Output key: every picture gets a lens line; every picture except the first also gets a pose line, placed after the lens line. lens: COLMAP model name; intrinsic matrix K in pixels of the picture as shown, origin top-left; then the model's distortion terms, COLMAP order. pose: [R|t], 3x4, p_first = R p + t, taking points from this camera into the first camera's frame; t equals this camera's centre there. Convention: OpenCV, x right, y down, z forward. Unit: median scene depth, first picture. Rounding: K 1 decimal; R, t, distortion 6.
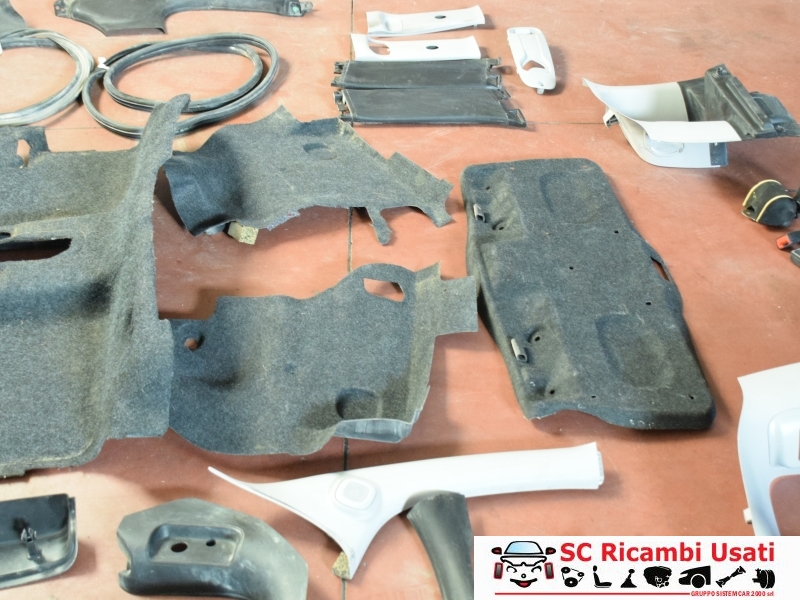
lens RADIAL K [[997.5, 0, 400.0], [0, 997.5, 300.0], [0, 0, 1]] dist [-0.033697, 0.033237]
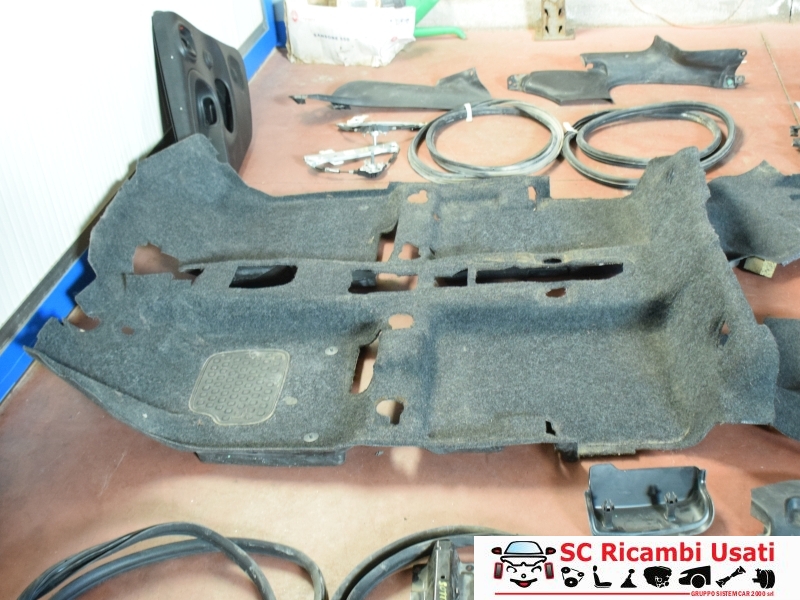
lens RADIAL K [[997.5, 0, 400.0], [0, 997.5, 300.0], [0, 0, 1]] dist [-0.033697, 0.033237]
pose [[0.976062, 0.033246, -0.214938, -0.307887], [-0.054543, 0.994084, -0.093923, 0.093505], [0.210543, 0.103398, 0.972101, -0.149157]]
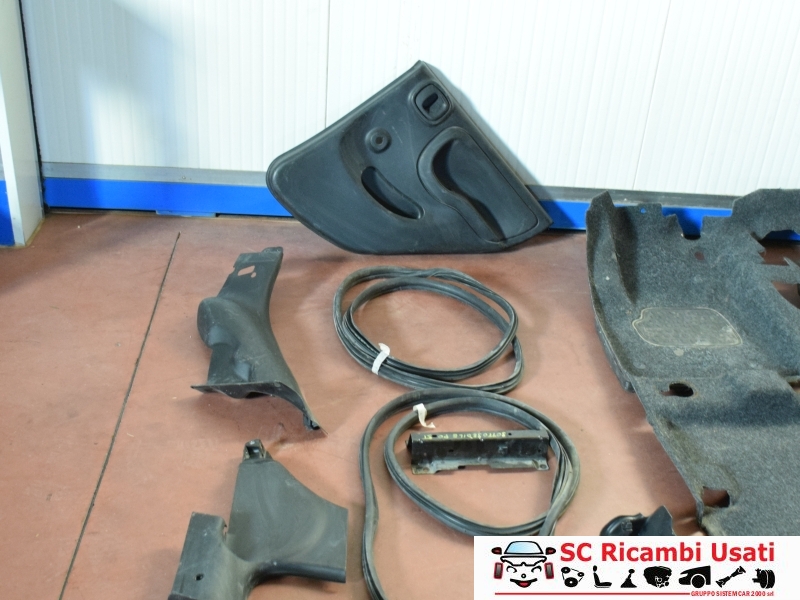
lens RADIAL K [[997.5, 0, 400.0], [0, 997.5, 300.0], [0, 0, 1]] dist [-0.033697, 0.033237]
pose [[0.018348, 0.509513, -0.860267, 0.447380], [-0.688411, 0.630418, 0.358697, -0.163236], [0.725089, 0.585636, 0.362321, 0.167814]]
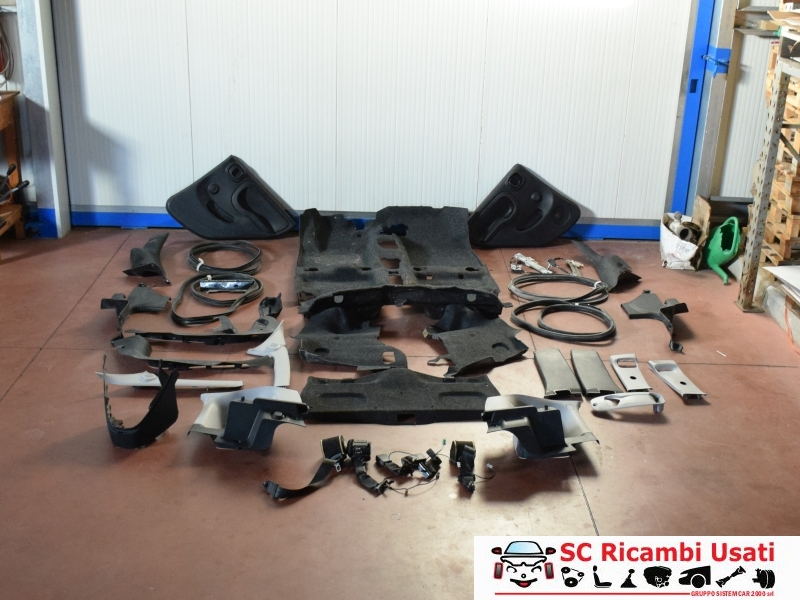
lens RADIAL K [[997.5, 0, 400.0], [0, 997.5, 300.0], [0, 0, 1]] dist [-0.033697, 0.033237]
pose [[-0.004162, 0.363717, -0.931500, 2.346591], [-0.658818, 0.699774, 0.276180, -0.848358], [0.752291, 0.614838, 0.236710, 0.441399]]
